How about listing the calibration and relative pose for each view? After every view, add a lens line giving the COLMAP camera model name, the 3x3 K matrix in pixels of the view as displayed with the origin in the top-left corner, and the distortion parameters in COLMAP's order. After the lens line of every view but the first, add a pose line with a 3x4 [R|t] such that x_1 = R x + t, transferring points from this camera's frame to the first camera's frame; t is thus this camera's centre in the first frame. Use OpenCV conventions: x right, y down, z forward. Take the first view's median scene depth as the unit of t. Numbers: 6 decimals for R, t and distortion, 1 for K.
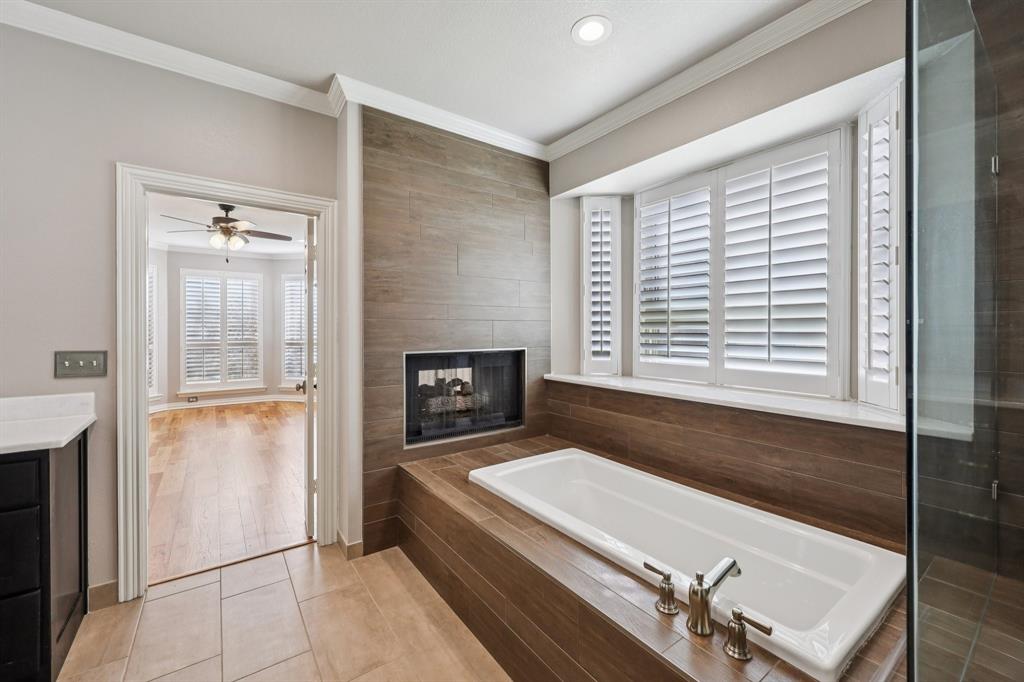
lens RADIAL K [[416.3, 0, 513.4], [0, 416.3, 336.1], [0, 0, 1]] dist [-0.000648, -0.000524]
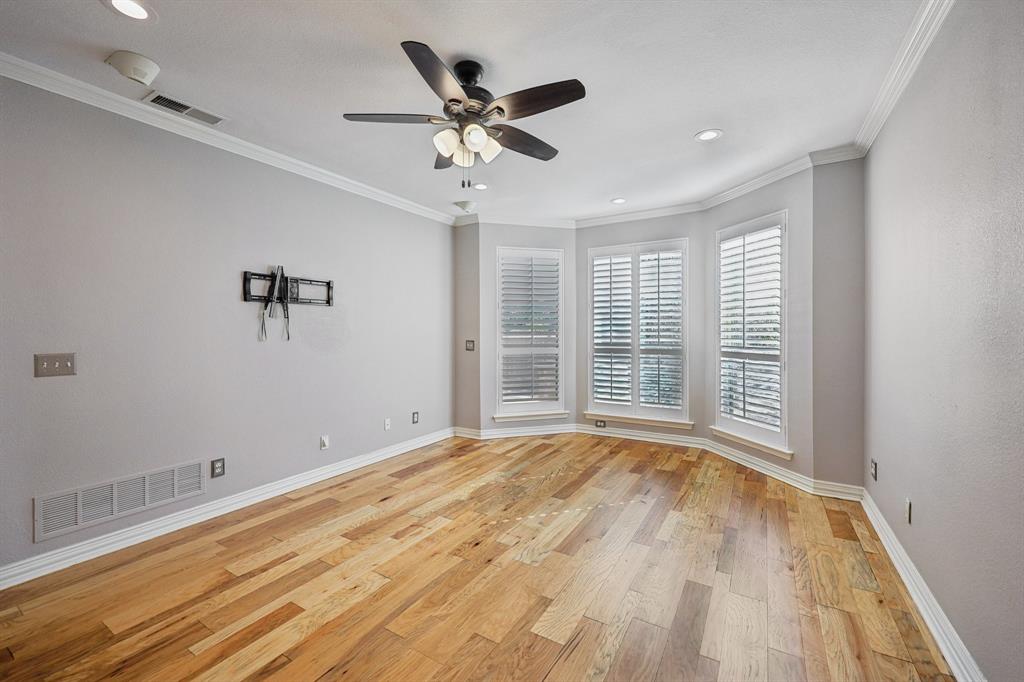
lens RADIAL K [[416.3, 0, 512.1], [0, 416.3, 334.9], [0, 0, 1]] dist [-0.000648, -0.000524]
pose [[0.388927, 0.007177, -0.921241, -0.154885], [0.000328, 0.999969, 0.007928, -0.011809], [0.921269, -0.003385, 0.388912, 0.572002]]
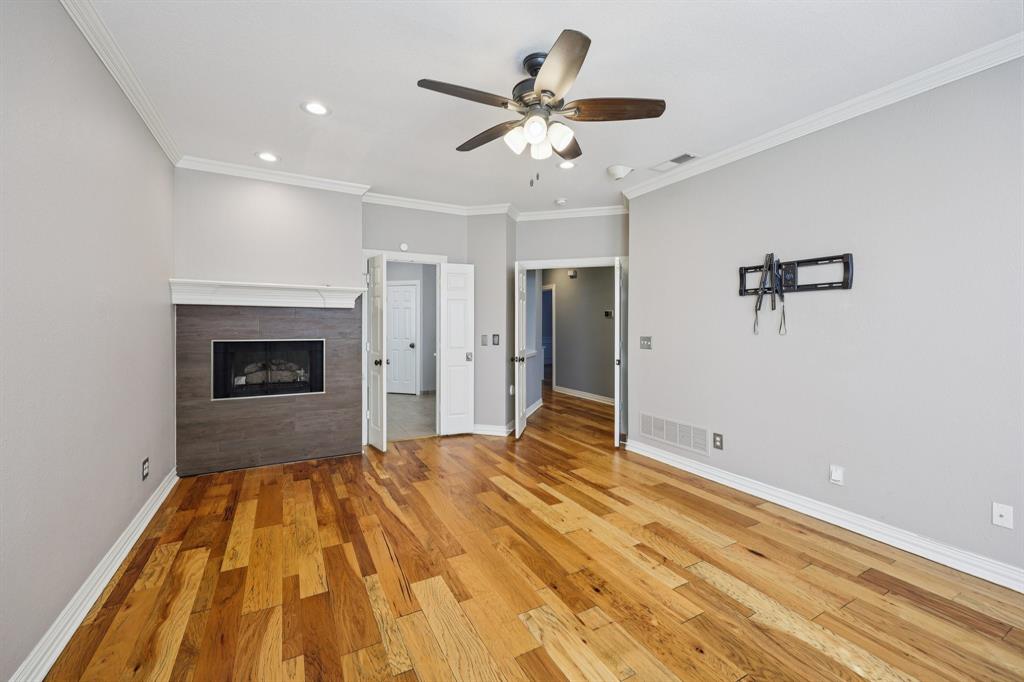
lens RADIAL K [[416.3, 0, 511.3], [0, 416.3, 330.9], [0, 0, 1]] dist [-0.000648, -0.000524]
pose [[-0.992284, -0.004714, 0.123897, -0.884885], [-0.002347, 0.999812, 0.019240, -0.014797], [-0.123964, 0.018800, -0.992109, 1.493212]]
